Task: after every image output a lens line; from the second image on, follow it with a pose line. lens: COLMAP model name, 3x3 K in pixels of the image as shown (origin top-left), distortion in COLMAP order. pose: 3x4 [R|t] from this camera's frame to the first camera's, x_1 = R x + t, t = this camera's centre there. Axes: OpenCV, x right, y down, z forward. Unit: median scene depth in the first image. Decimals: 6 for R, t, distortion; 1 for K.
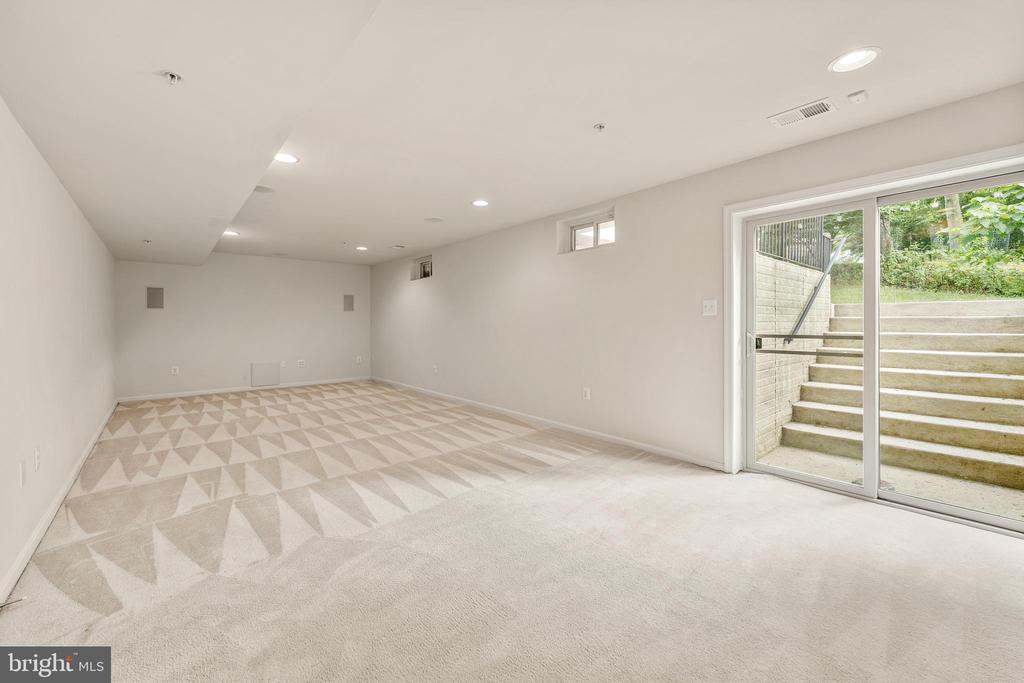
lens RADIAL K [[393.5, 0, 506.8], [0, 393.5, 326.1], [0, 0, 1]] dist [-0.000540, -0.000089]
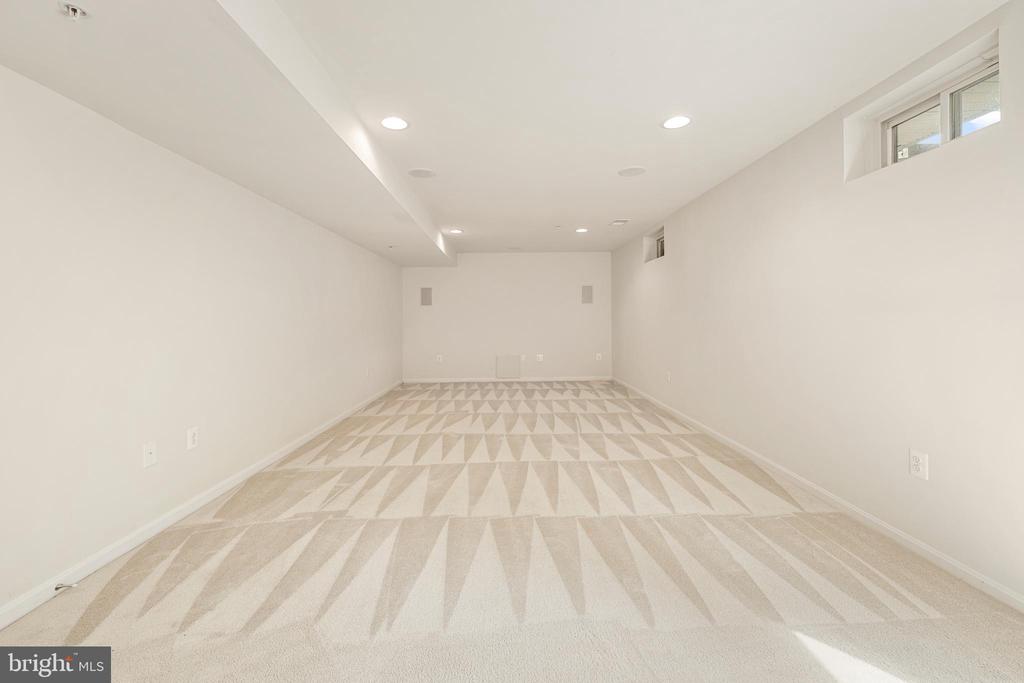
lens RADIAL K [[412.3, 0, 511.5], [0, 412.3, 319.5], [0, 0, 1]] dist [-0.000881, -0.000321]
pose [[0.783977, -0.003266, -0.620781, 0.166911], [0.002570, 0.999995, -0.002016, -0.000425], [0.620784, -0.000014, 0.783981, 0.417318]]
